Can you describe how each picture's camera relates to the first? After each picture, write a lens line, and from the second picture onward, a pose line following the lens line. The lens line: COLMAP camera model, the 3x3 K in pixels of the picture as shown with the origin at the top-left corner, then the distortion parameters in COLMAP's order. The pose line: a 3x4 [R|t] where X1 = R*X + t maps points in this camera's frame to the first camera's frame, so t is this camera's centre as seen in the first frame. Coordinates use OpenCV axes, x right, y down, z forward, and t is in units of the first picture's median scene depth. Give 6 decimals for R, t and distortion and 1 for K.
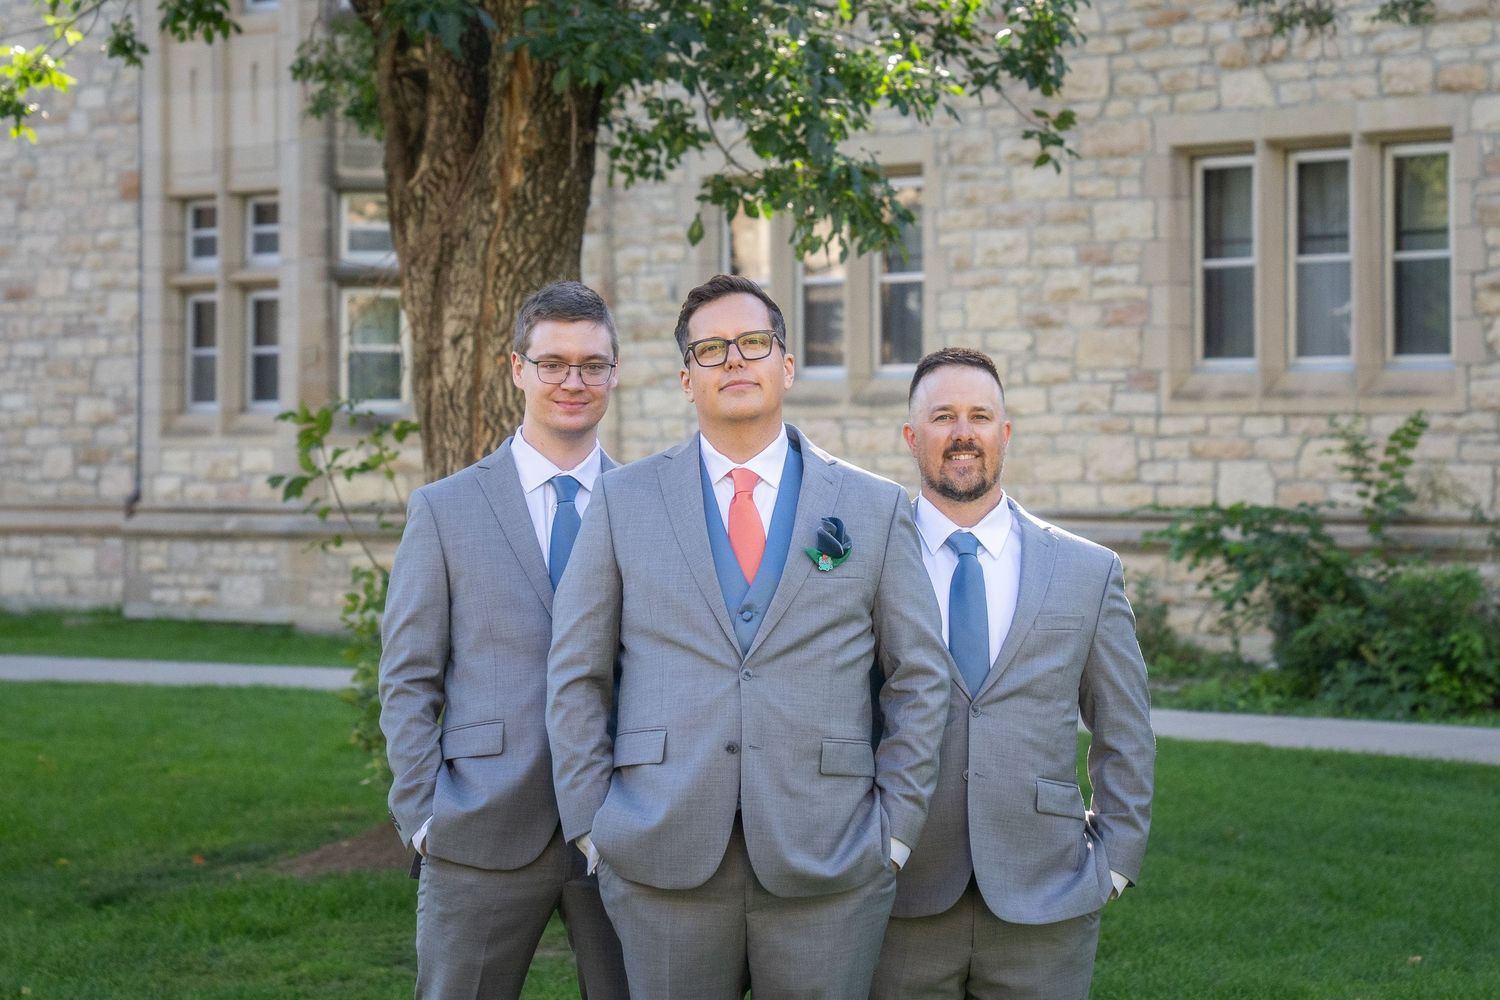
lens RADIAL K [[3561.6, 0, 822.5], [0, 3561.6, 360.4], [0, 0, 1]] dist [0.258267, -0.264535]
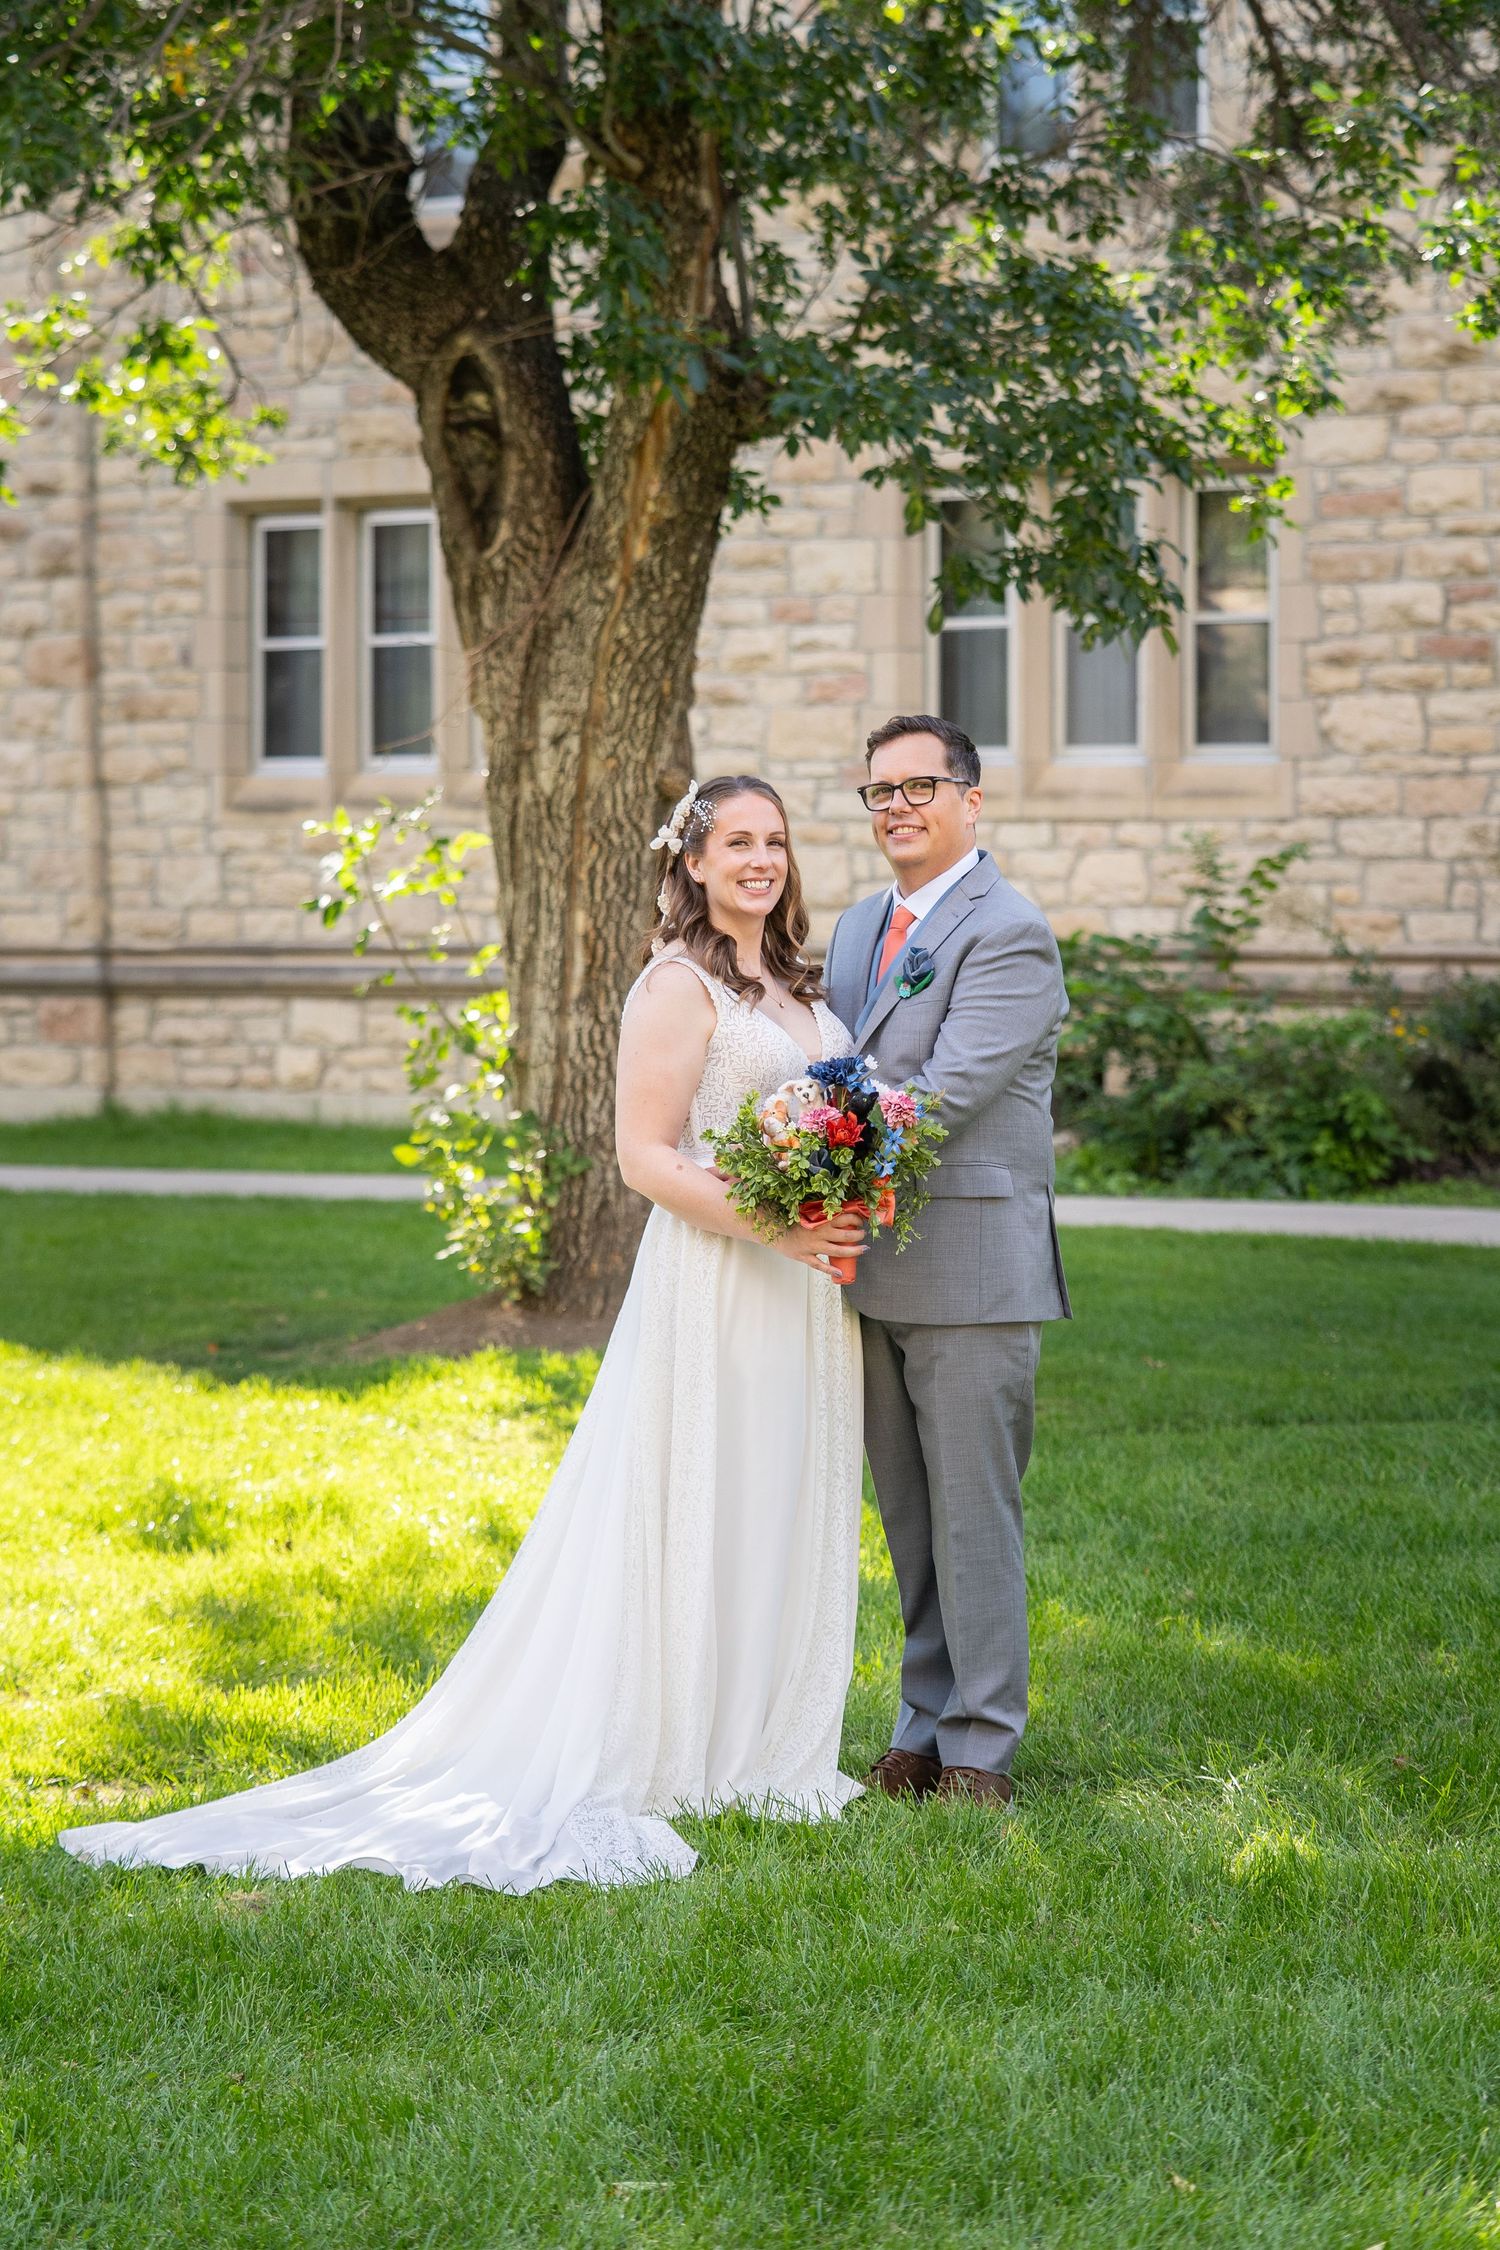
lens RADIAL K [[5234.4, 0, 750.0], [0, 5234.4, 1125.0], [0, 0, 1]] dist [-0.197703, -0.135964]
pose [[0.987494, -0.008887, 0.157403, -0.141350], [-0.002860, 0.997236, 0.074246, -0.003731], [-0.157628, -0.073768, 0.984739, -0.135801]]
